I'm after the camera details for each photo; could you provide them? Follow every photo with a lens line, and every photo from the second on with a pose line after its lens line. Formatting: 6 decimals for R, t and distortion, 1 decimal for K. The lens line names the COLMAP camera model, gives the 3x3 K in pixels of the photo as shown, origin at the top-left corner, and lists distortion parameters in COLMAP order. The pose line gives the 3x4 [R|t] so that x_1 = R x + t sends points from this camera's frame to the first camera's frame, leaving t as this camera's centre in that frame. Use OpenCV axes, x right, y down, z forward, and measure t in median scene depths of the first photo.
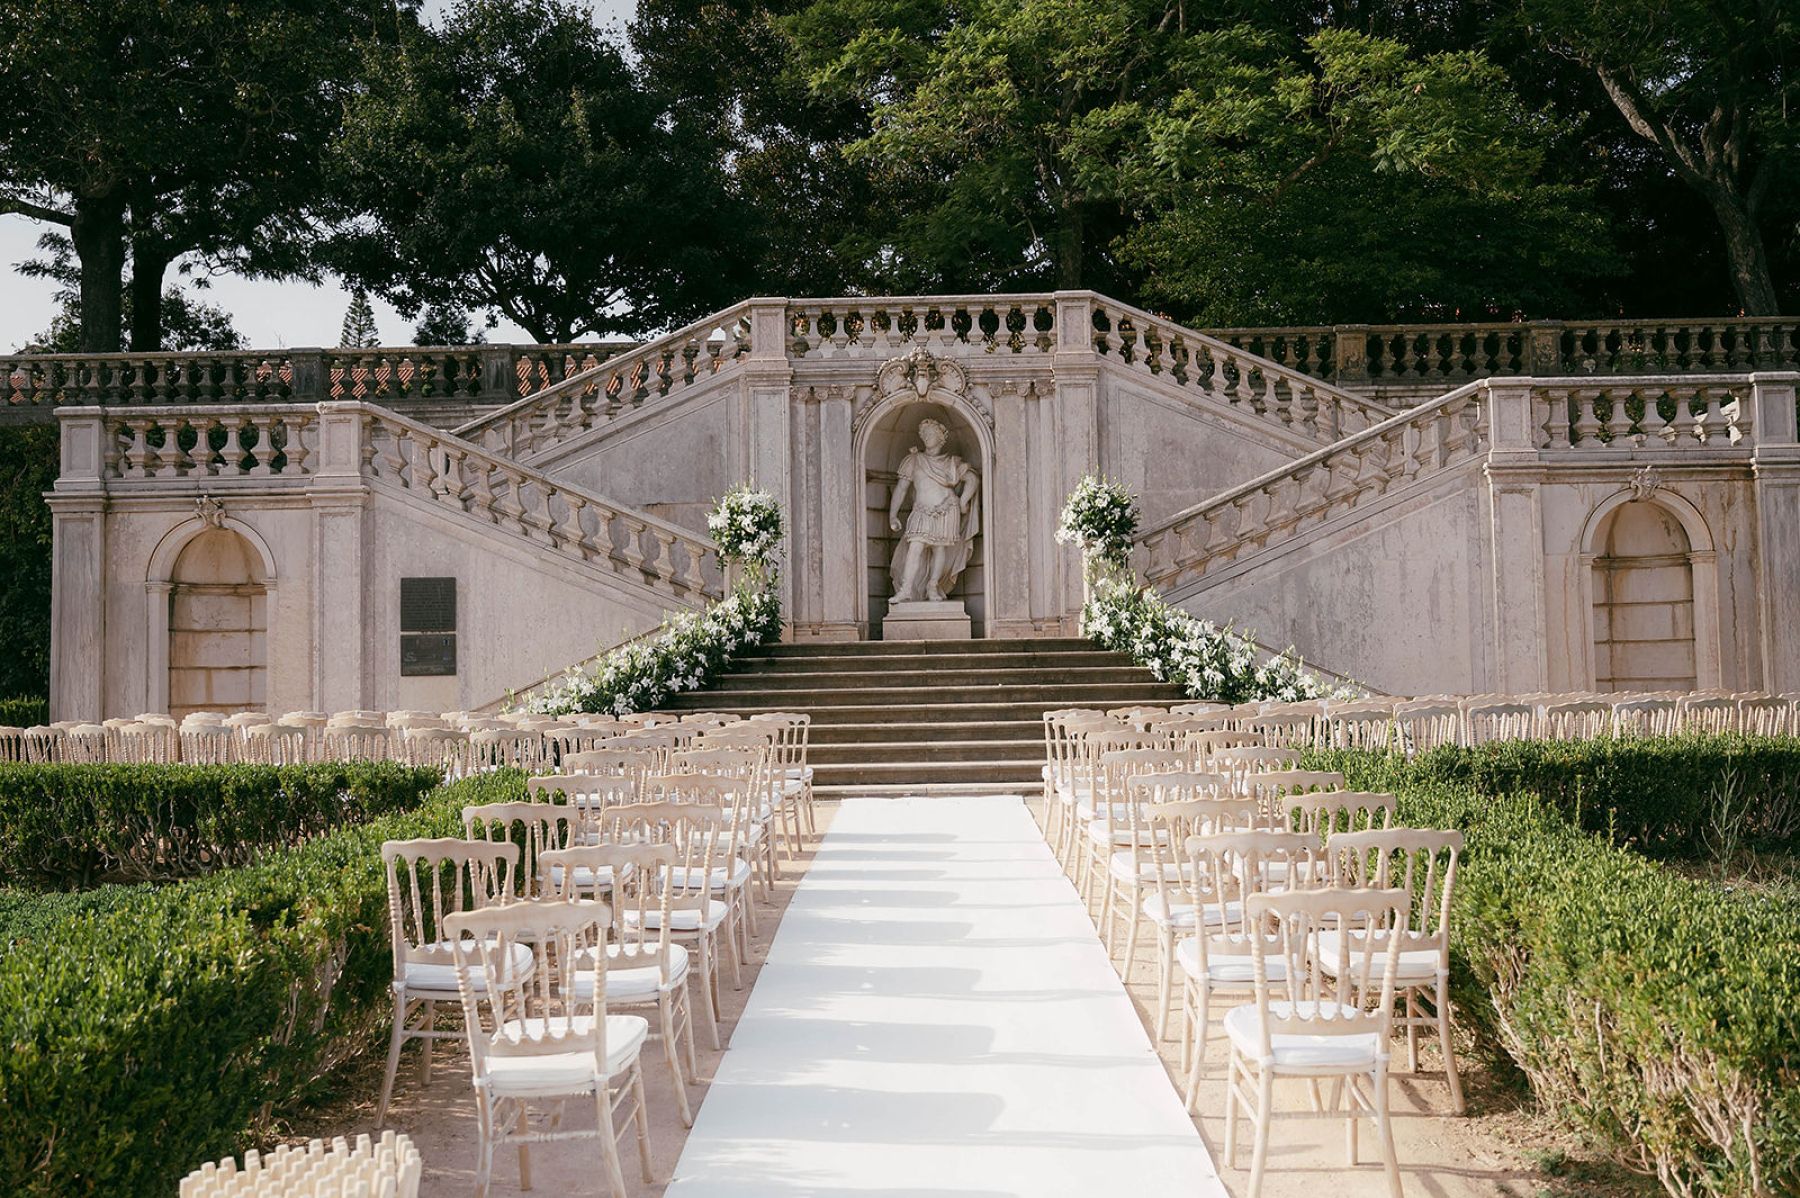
lens RADIAL K [[1353.7, 0, 866.3], [0, 1353.7, 600.7], [0, 0, 1]] dist [0.001635, -0.007628]
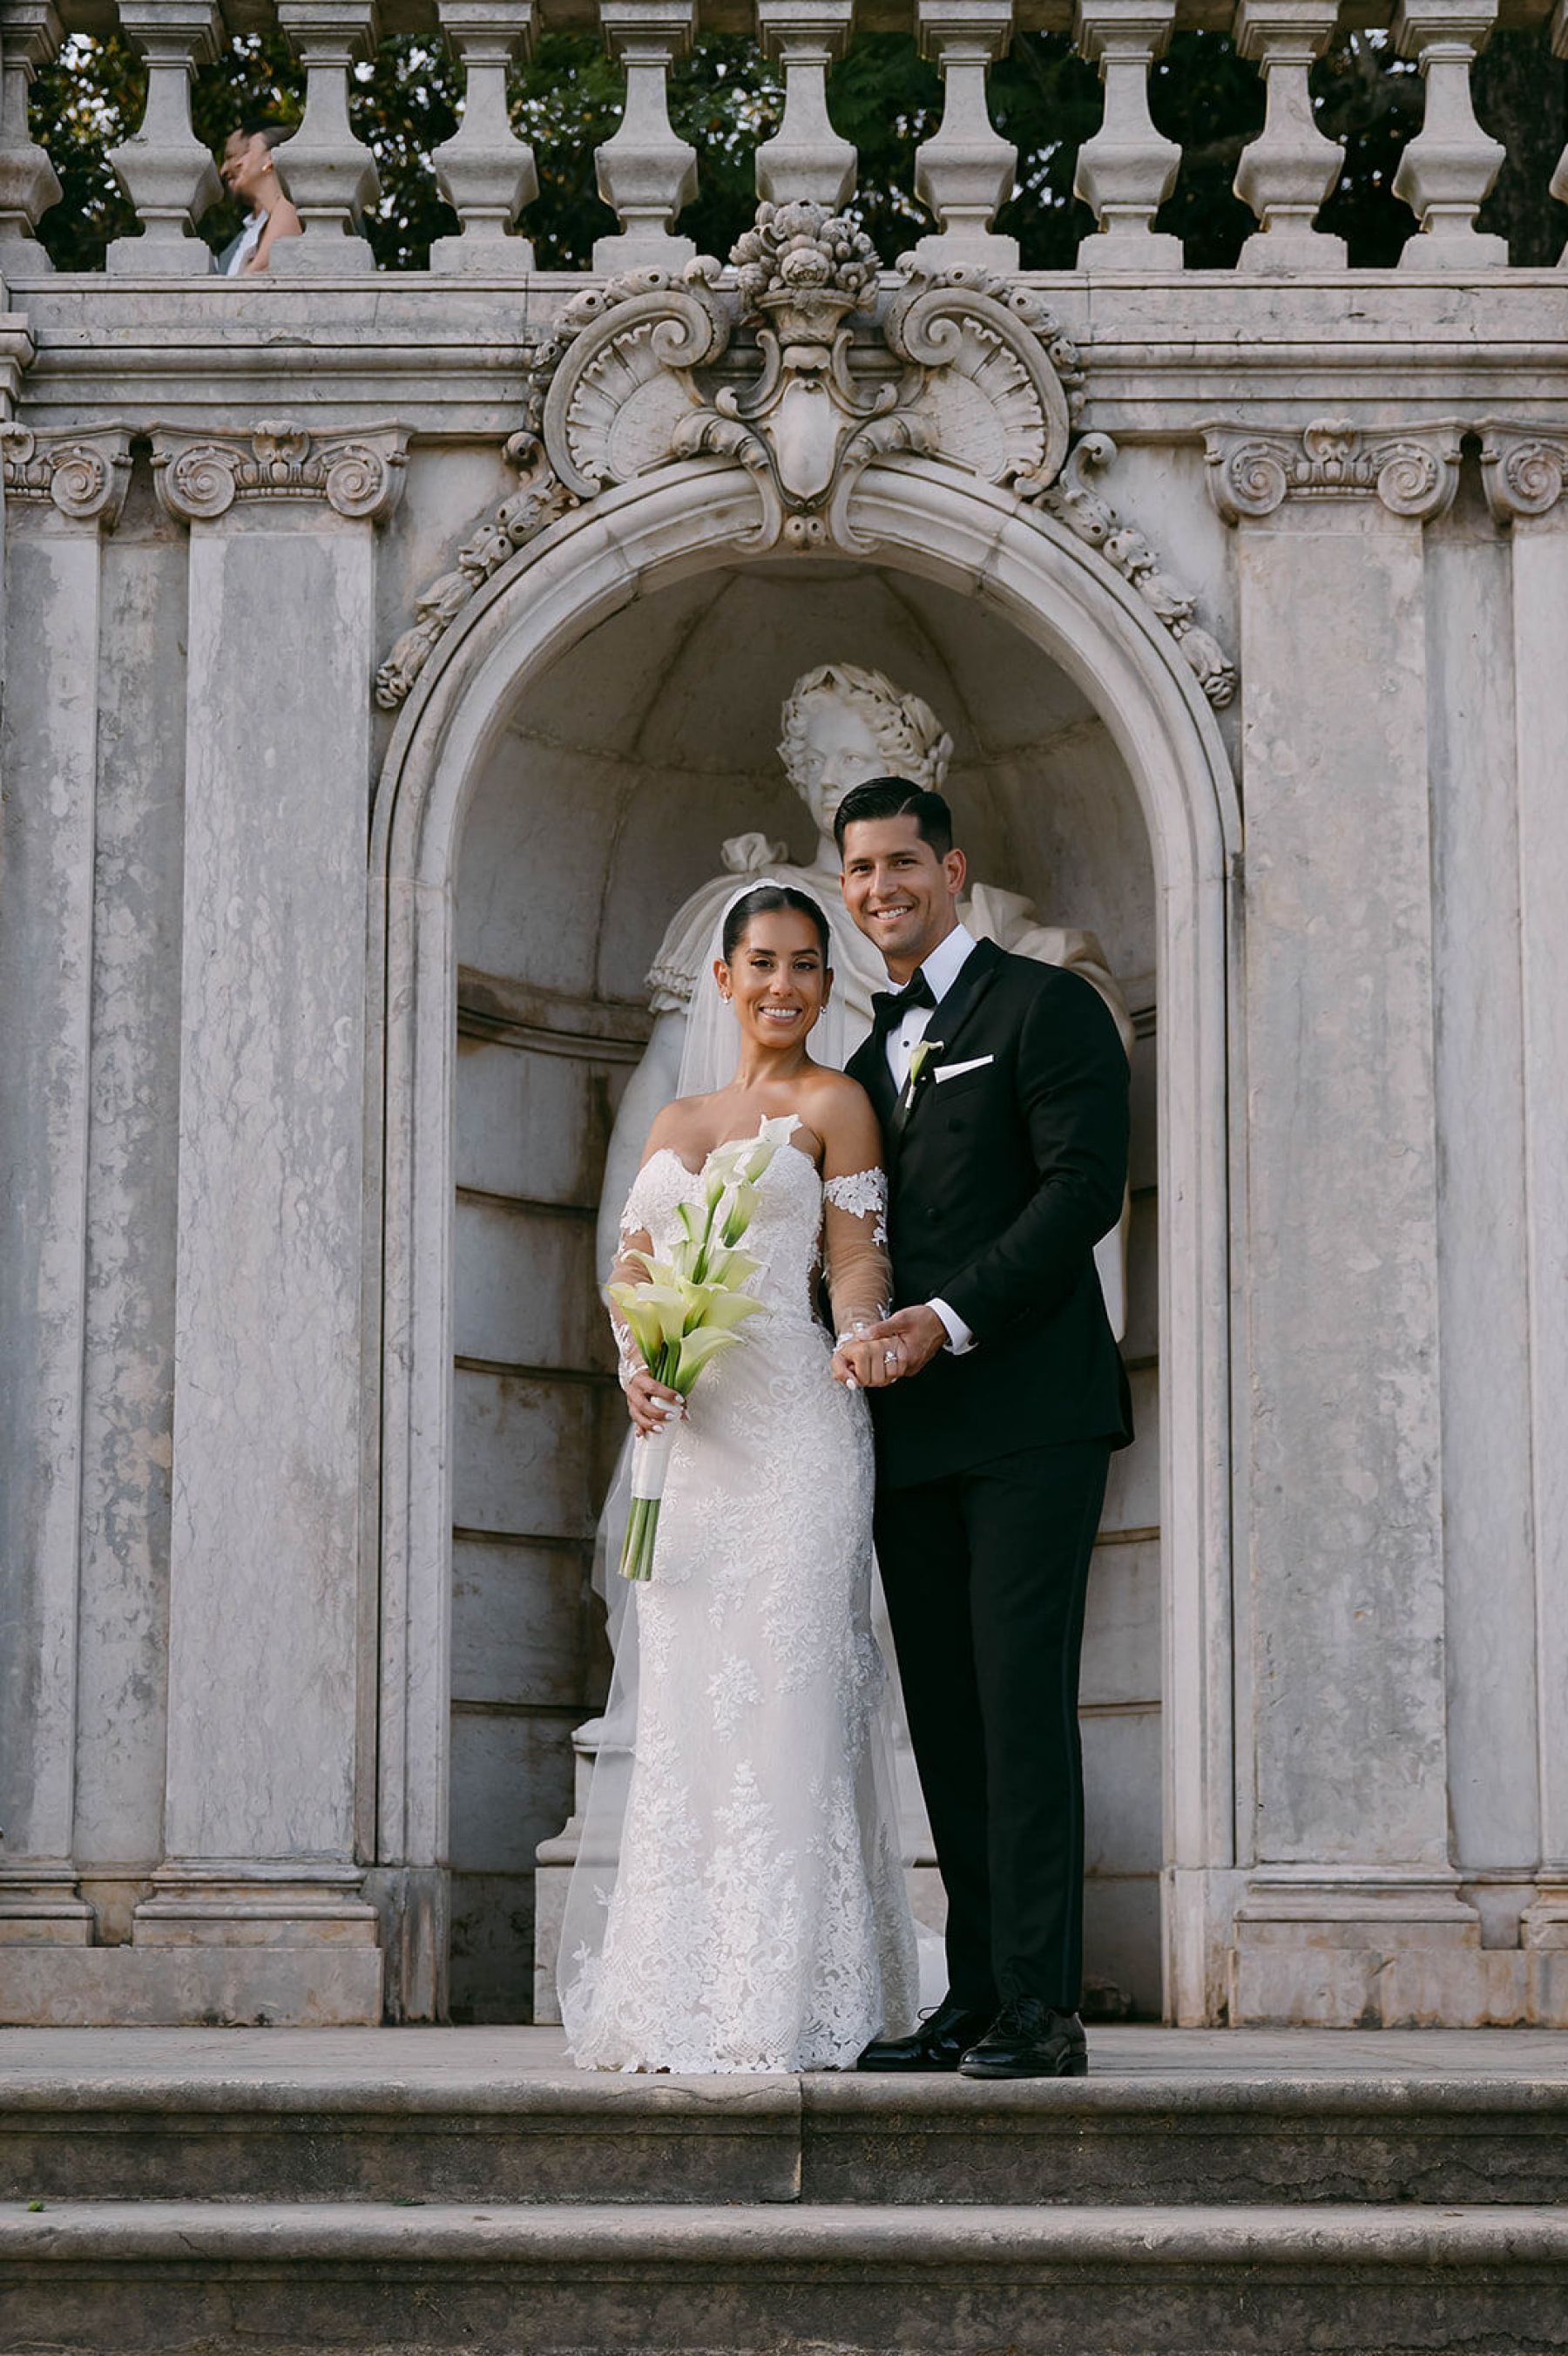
lens RADIAL K [[4393.7, 0, 693.9], [0, 4393.7, 1342.0], [0, 0, 1]] dist [-0.014679, 0.114275]
pose [[0.999526, 0.022258, 0.021245, 0.018650], [-0.020377, 0.996174, -0.084979, -0.002953], [-0.023056, 0.084506, 0.996156, 0.471581]]
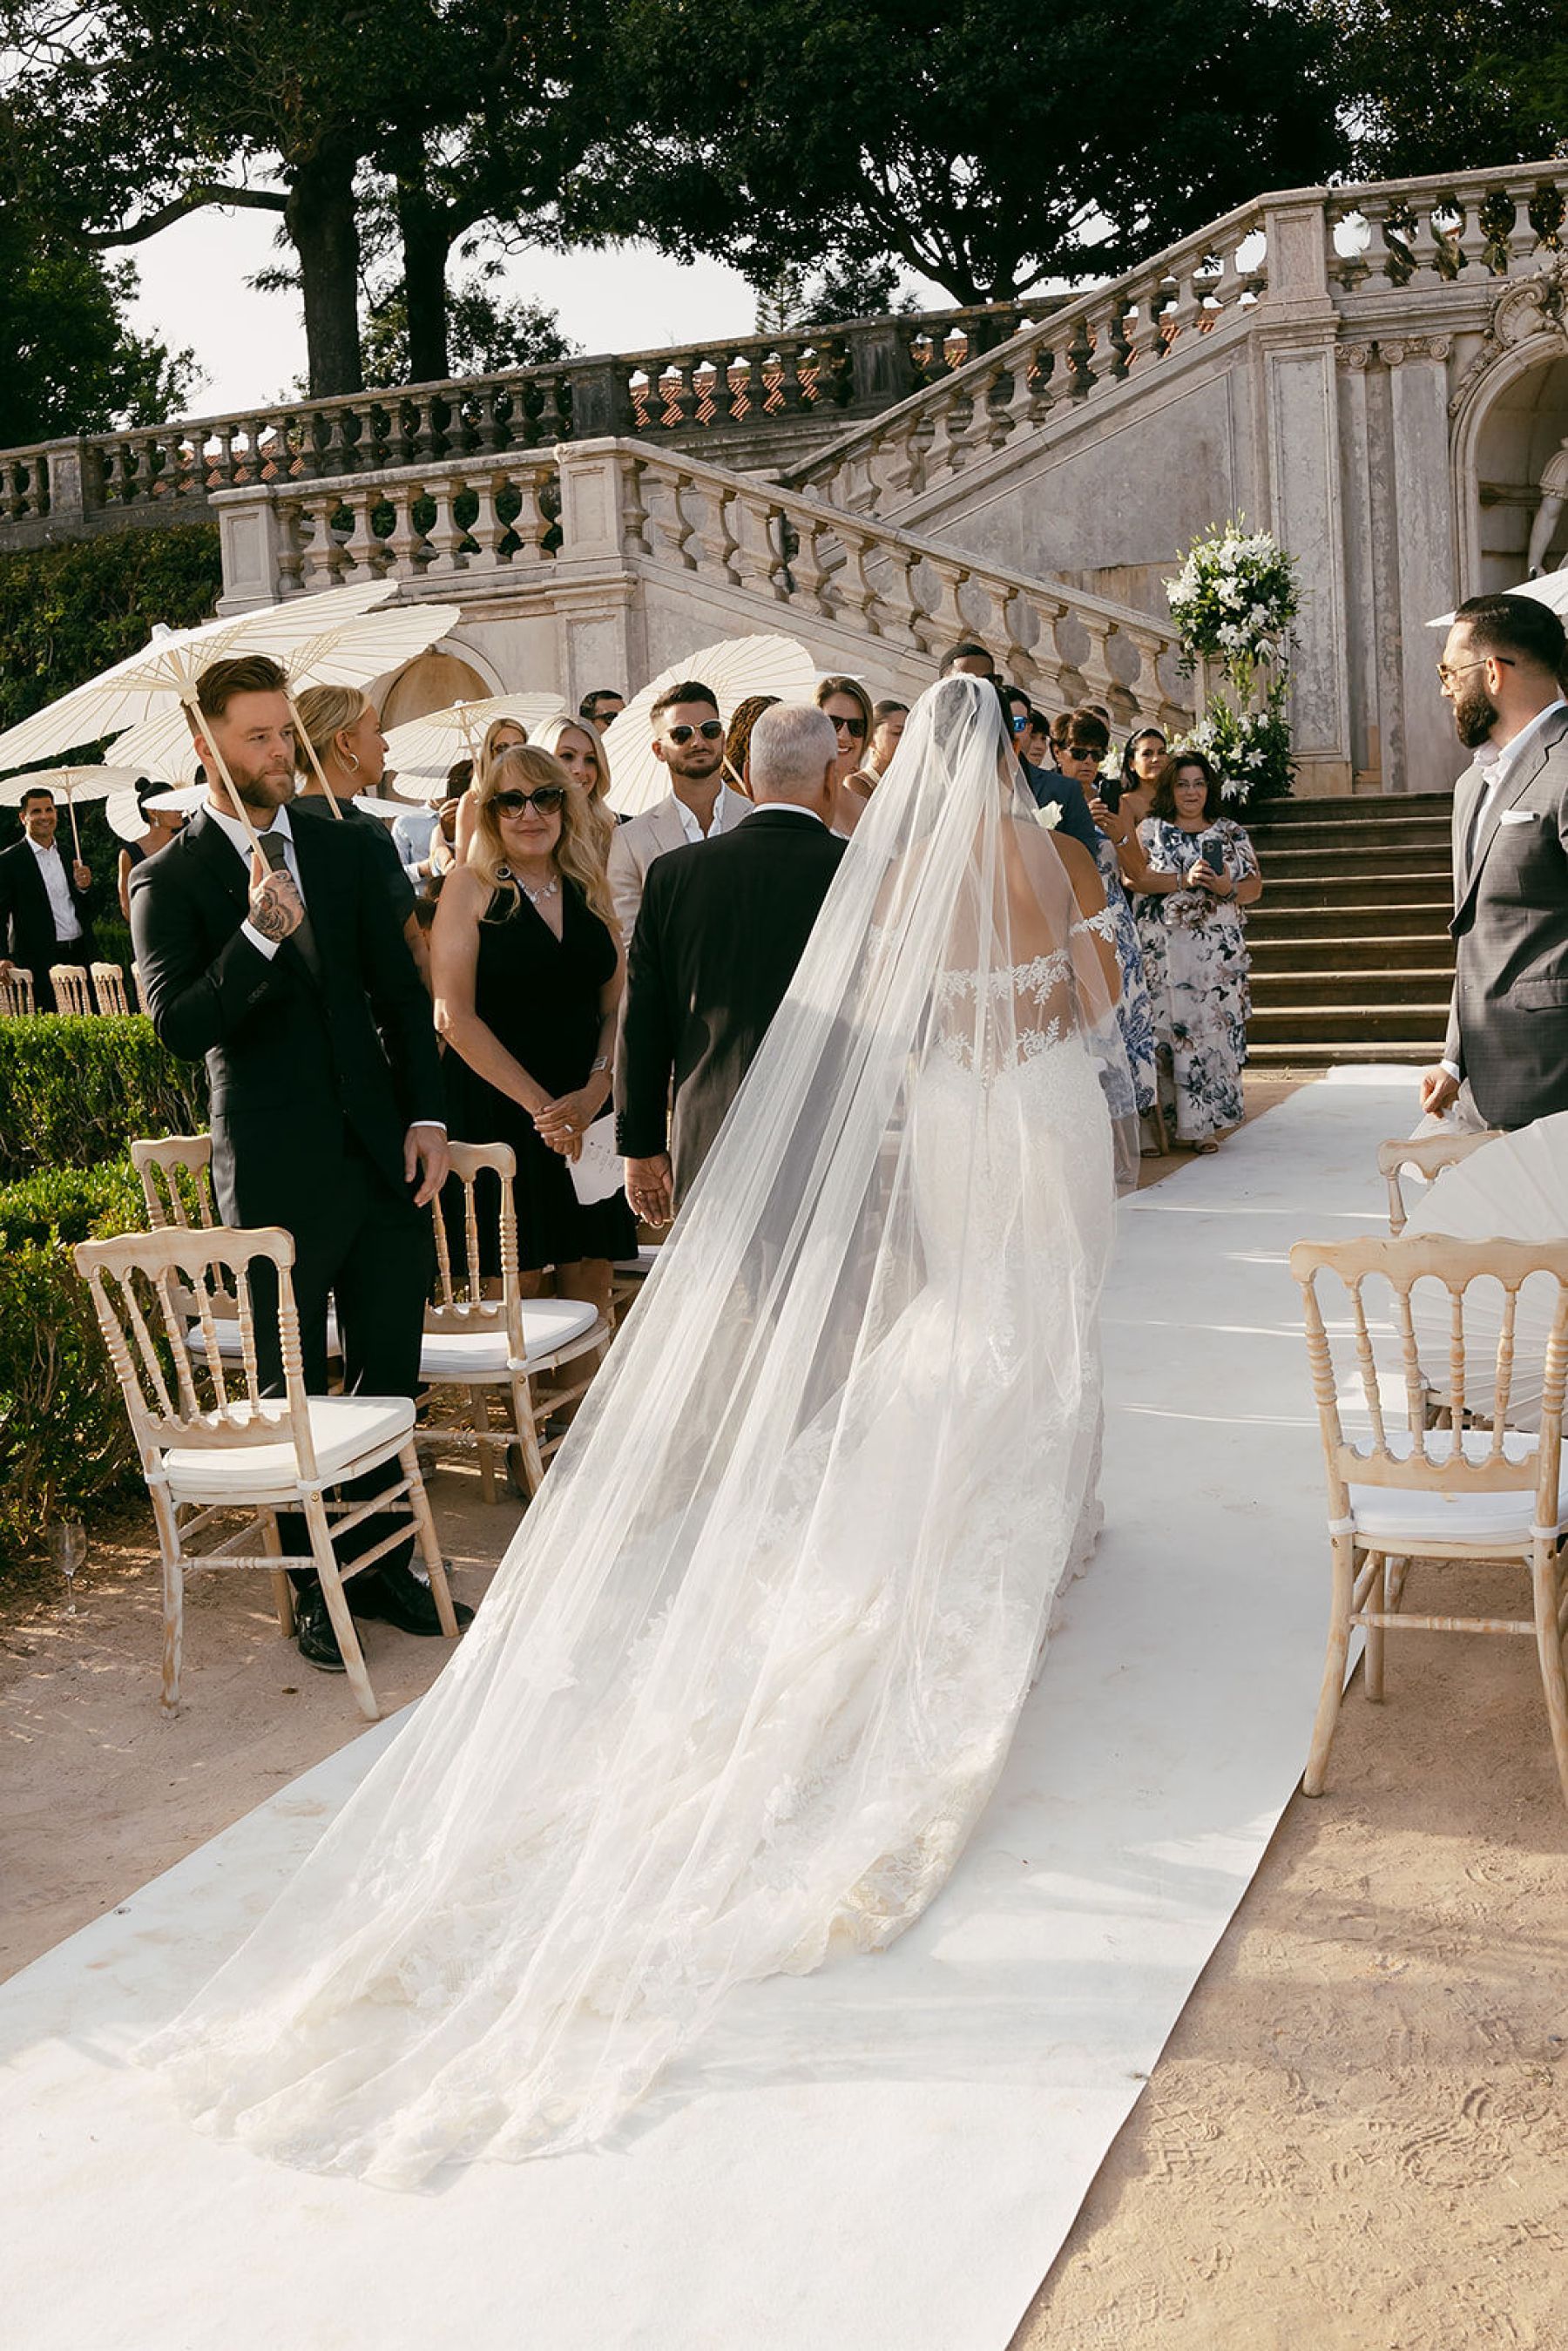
lens RADIAL K [[2297.6, 0, 875.8], [0, 2297.6, 1093.5], [0, 0, 1]] dist [-0.169831, 0.149496]
pose [[0.943284, 0.005717, -0.331936, 0.075769], [0.046916, 0.987521, 0.150334, 0.000936], [0.328654, -0.157381, 0.931245, 0.012408]]
